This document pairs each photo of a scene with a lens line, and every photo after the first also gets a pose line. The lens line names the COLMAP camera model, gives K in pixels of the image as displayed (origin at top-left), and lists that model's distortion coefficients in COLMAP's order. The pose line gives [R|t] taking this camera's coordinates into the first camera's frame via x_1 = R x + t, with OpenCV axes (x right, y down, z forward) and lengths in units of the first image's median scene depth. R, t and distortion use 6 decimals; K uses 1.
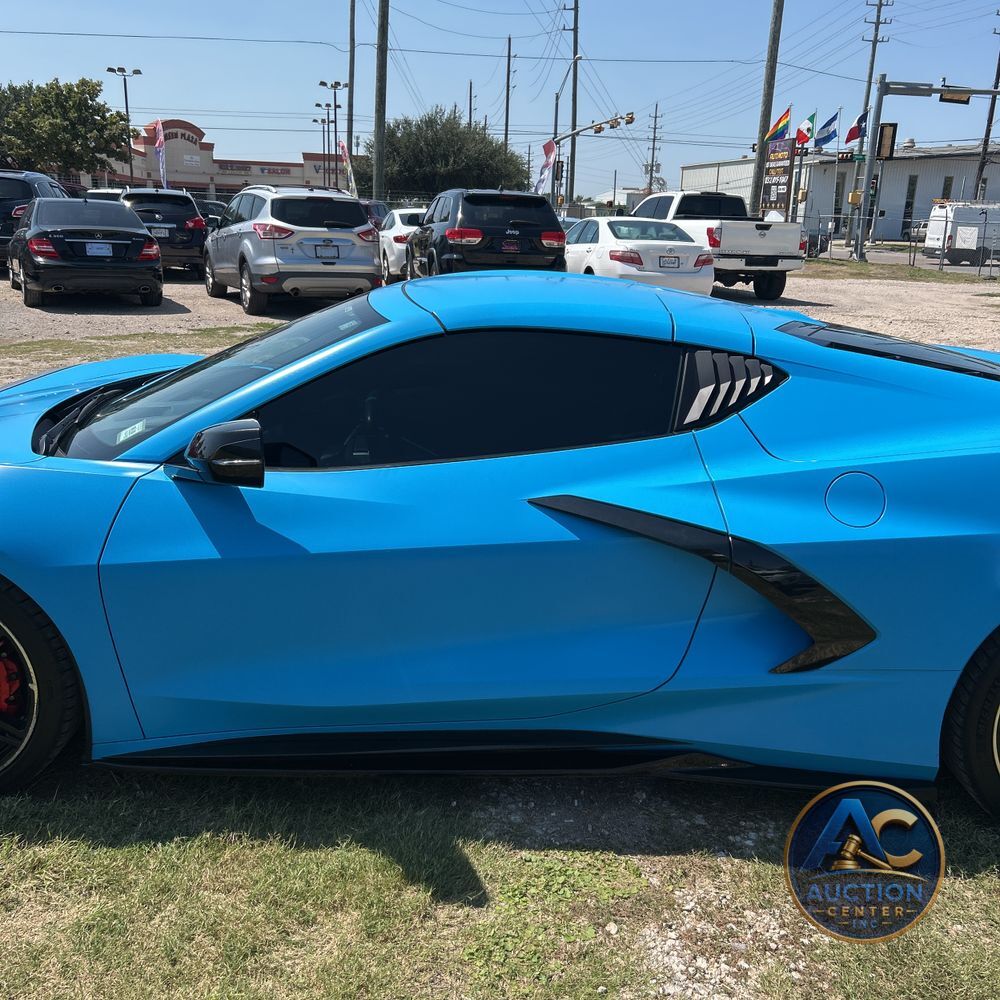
lens RADIAL K [[1013.2, 0, 499.3], [0, 1013.2, 509.2], [0, 0, 1]] dist [0.035646, -0.031513]
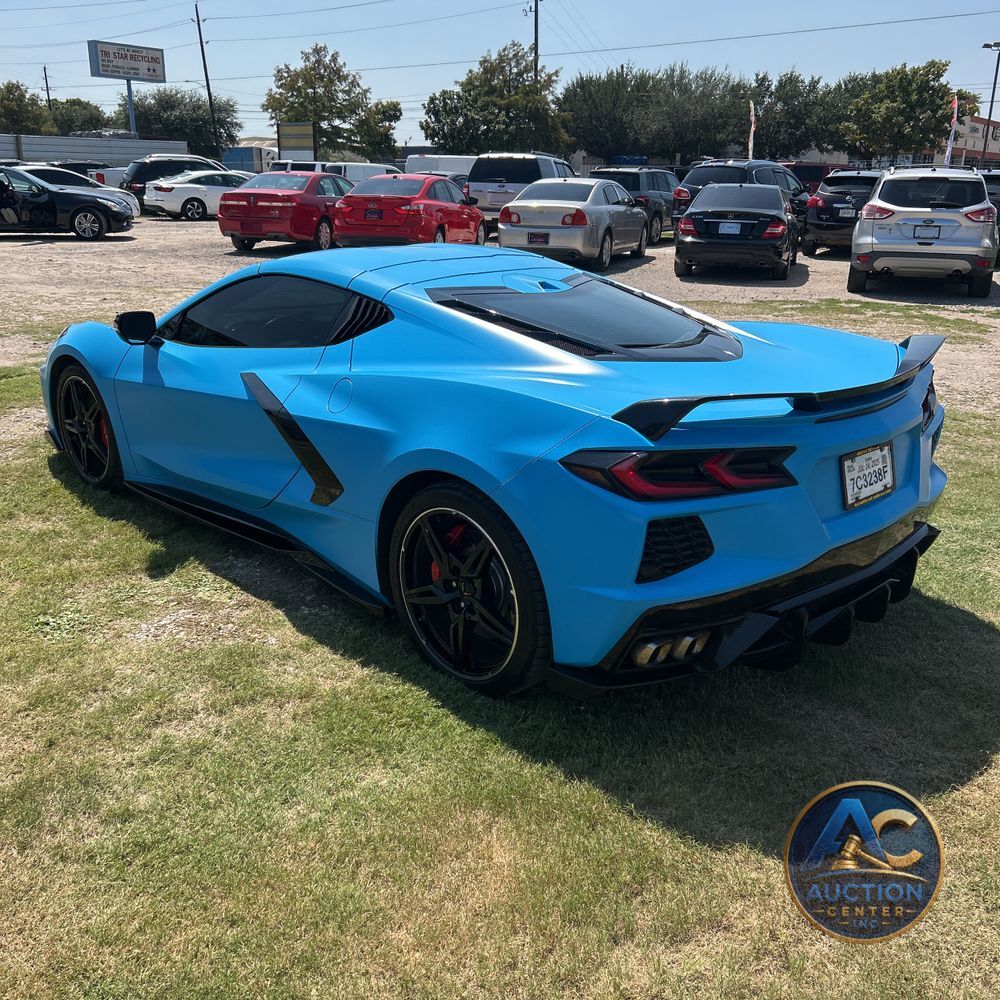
lens RADIAL K [[1006.6, 0, 500.0], [0, 1006.6, 500.0], [0, 0, 1]] dist [0.039474, -0.035508]
pose [[0.698104, 0.197598, -0.688190, 0.240900], [-0.189379, 0.977892, 0.088673, -0.005269], [0.690498, 0.068426, 0.720091, 0.013642]]
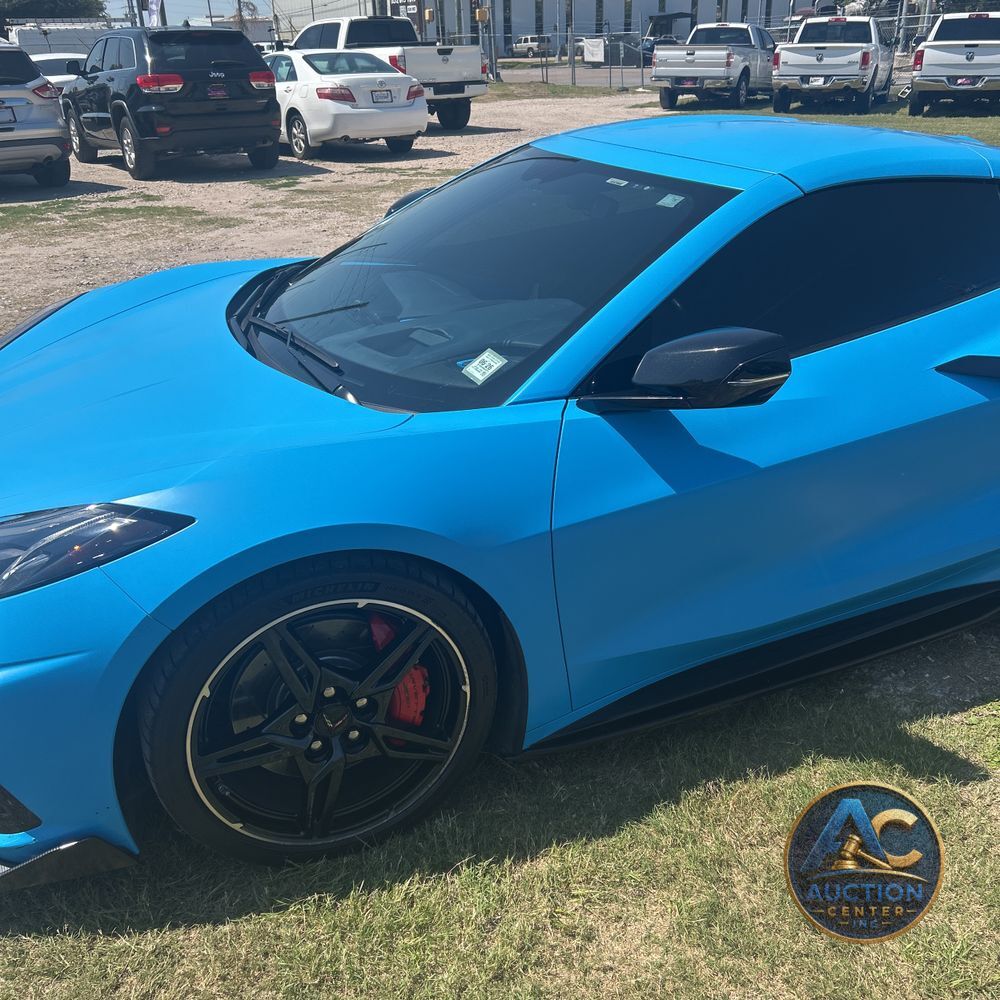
lens RADIAL K [[1020.0, 0, 500.0], [0, 1020.0, 500.0], [0, 0, 1]] dist [0.025886, -0.025863]
pose [[0.927013, -0.203224, 0.315194, -0.104633], [0.157615, 0.973742, 0.164270, -0.017149], [-0.340301, -0.102601, 0.934702, 0.035763]]
